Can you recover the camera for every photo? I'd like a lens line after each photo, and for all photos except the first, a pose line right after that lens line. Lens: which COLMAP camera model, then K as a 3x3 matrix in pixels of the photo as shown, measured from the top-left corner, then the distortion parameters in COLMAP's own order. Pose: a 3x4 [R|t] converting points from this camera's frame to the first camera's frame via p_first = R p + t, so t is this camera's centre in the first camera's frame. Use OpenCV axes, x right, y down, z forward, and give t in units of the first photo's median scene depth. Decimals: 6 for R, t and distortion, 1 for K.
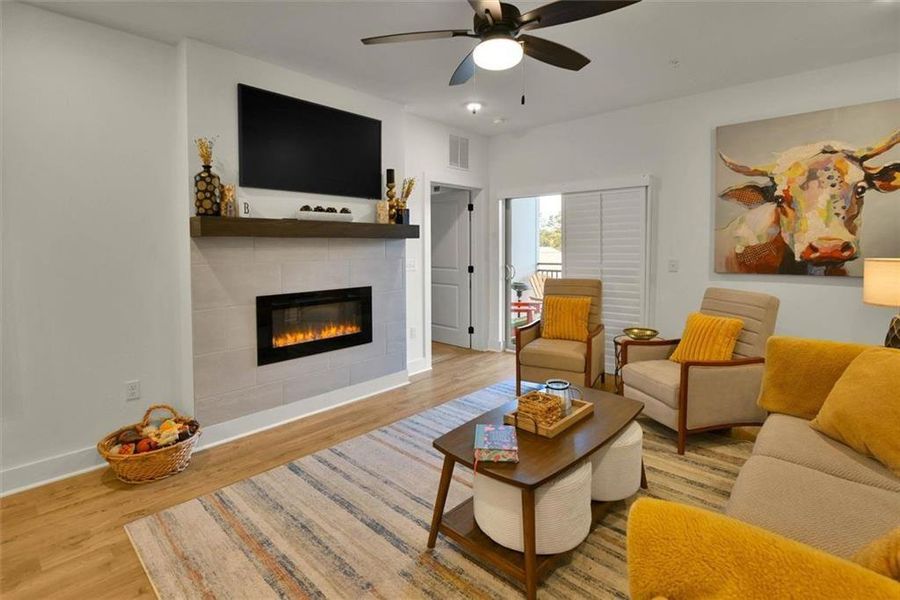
lens RADIAL K [[424.1, 0, 427.6], [0, 424.1, 261.2], [0, 0, 1]] dist [0.004046, -0.001879]
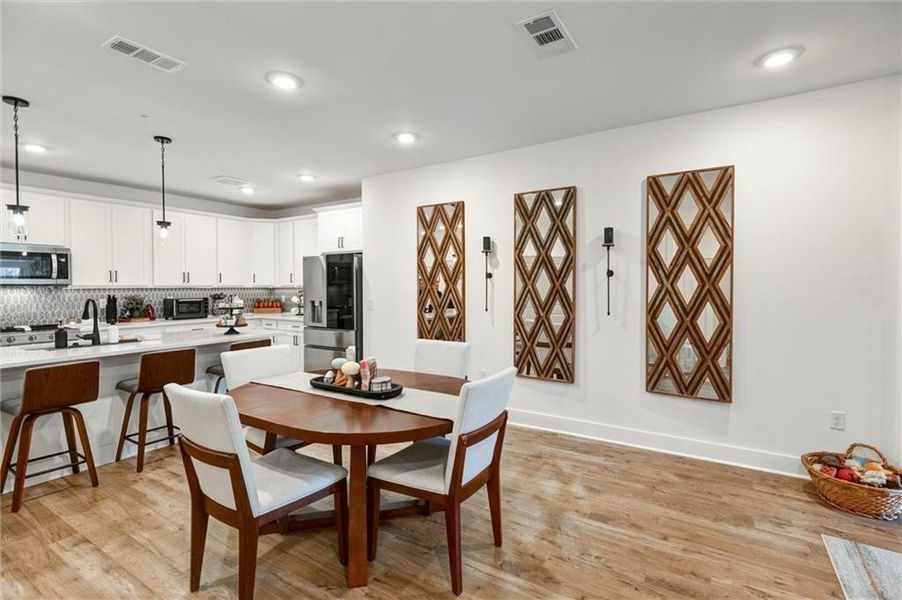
lens RADIAL K [[425.0, 0, 455.4], [0, 425.0, 292.4], [0, 0, 1]] dist [0.004046, -0.001879]
pose [[0.208294, 0.018352, -0.977894, 0.112924], [-0.033811, 0.999361, 0.011553, 0.002654], [0.977482, 0.030657, 0.208782, -0.130626]]
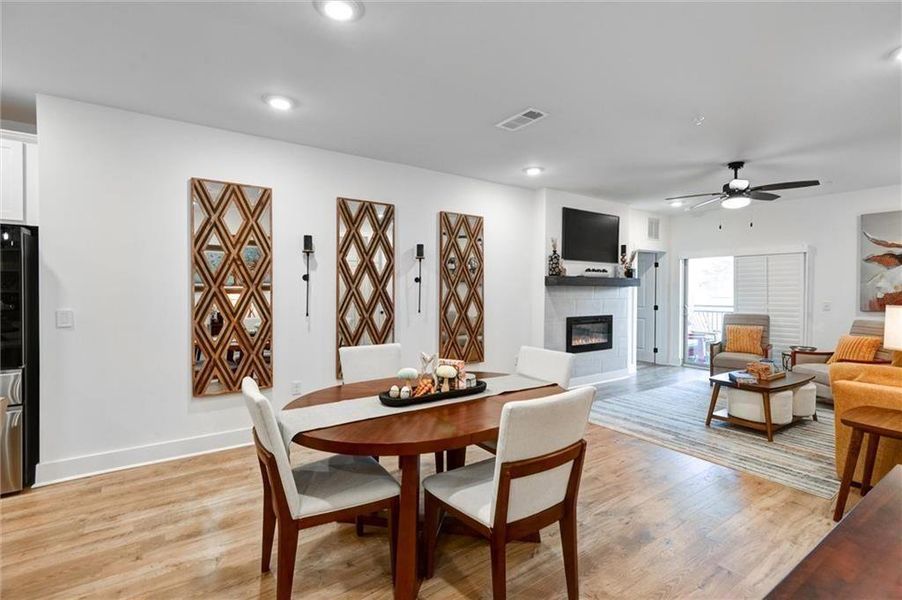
lens RADIAL K [[397.7, 0, 442.0], [0, 397.7, 294.5], [0, 0, 1]] dist [0.011072, -0.002439]
pose [[0.977097, 0.011711, -0.212474, -0.518925], [-0.017129, 0.999573, -0.023676, 0.030589], [0.212106, 0.026773, 0.976880, -0.776199]]
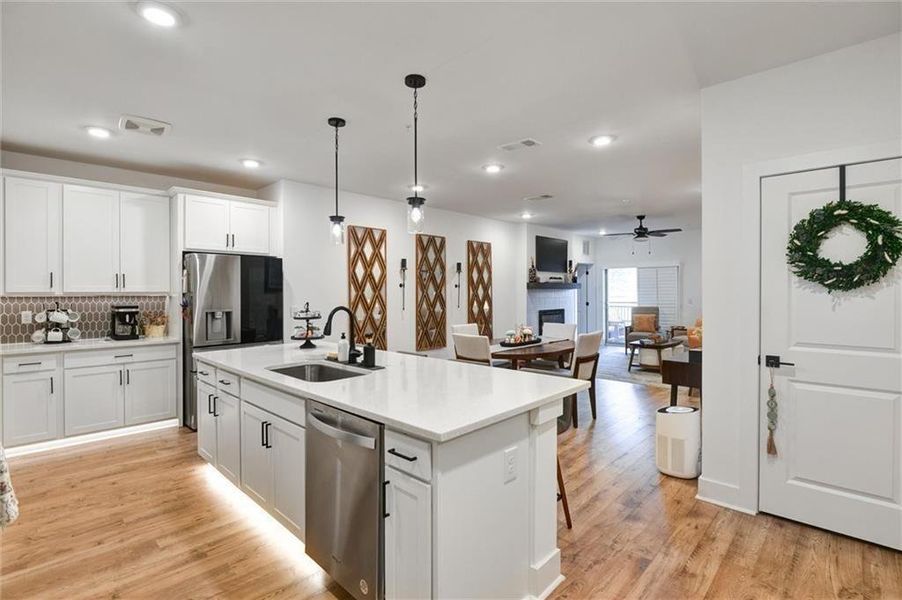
lens RADIAL K [[425.0, 0, 429.9], [0, 425.0, 289.5], [0, 0, 1]] dist [0.004046, -0.001879]
pose [[0.999873, 0.000541, -0.015939, -0.977043], [-0.001219, 0.999093, -0.042555, 0.060750], [0.015902, 0.042569, 0.998967, -1.633323]]
